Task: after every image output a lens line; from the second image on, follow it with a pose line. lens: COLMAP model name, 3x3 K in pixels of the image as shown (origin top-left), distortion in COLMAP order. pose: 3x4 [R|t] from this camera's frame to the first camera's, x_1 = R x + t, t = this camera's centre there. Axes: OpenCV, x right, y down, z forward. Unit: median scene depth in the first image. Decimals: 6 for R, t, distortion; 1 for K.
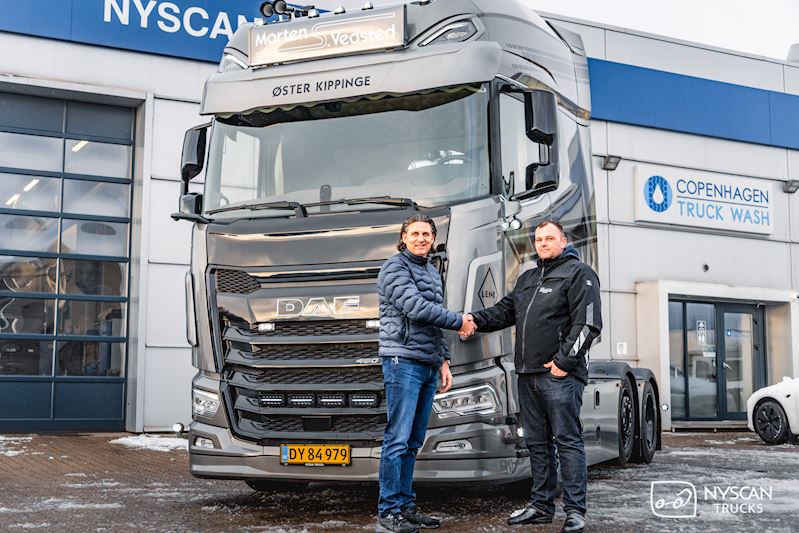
lens RADIAL K [[1144.5, 0, 400.1], [0, 1144.5, 245.4], [0, 0, 1]] dist [-0.027197, -0.035633]
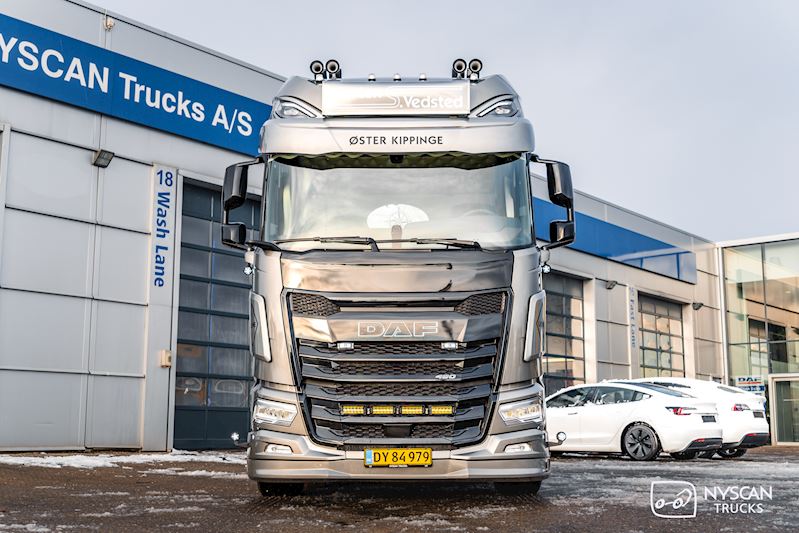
lens RADIAL K [[984.2, 0, 399.5], [0, 984.2, 266.5], [0, 0, 1]] dist [-0.030684, 0.003363]
pose [[0.923345, 0.061458, 0.379021, -0.439218], [-0.049349, 0.997915, -0.041590, 0.030636], [-0.380787, 0.019698, 0.924453, 0.075522]]
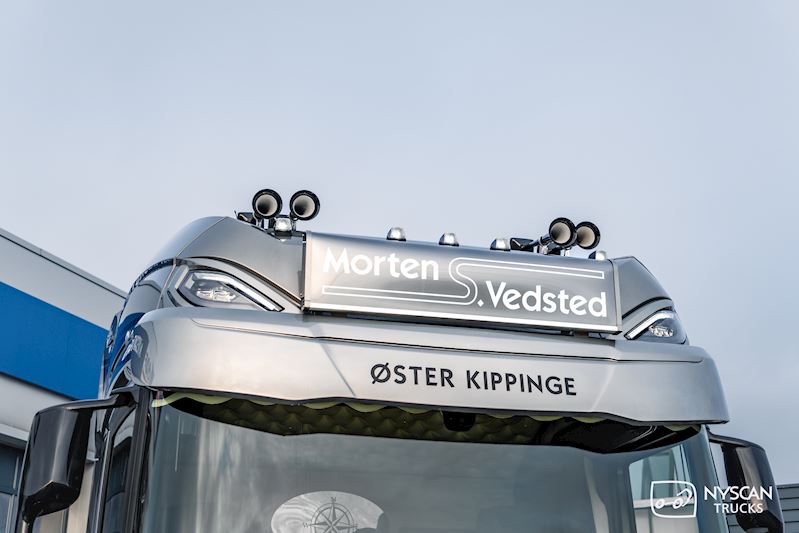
lens RADIAL K [[1080.8, 0, 399.5], [0, 1080.8, 266.5], [0, 0, 1]] dist [-0.005944, -0.011164]
pose [[0.789852, 0.222342, 0.571575, -0.379268], [-0.077957, 0.960808, -0.266026, -0.058195], [-0.608323, 0.165563, 0.776229, 0.645467]]
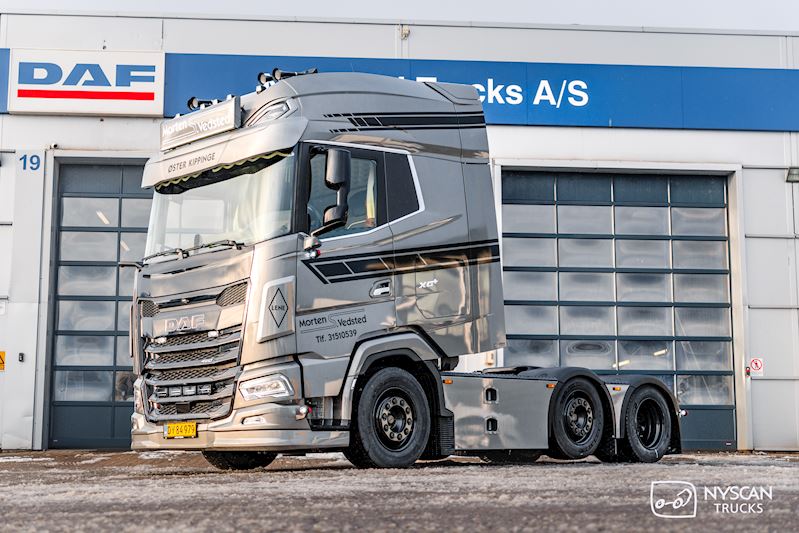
lens RADIAL K [[1277.1, 0, 399.5], [0, 1277.1, 266.5], [0, 0, 1]] dist [0.020289, 0.043154]
pose [[0.917101, -0.061347, -0.393908, 0.754219], [0.054975, 0.998110, -0.027452, 0.040569], [0.394847, 0.003521, 0.918740, -0.303024]]
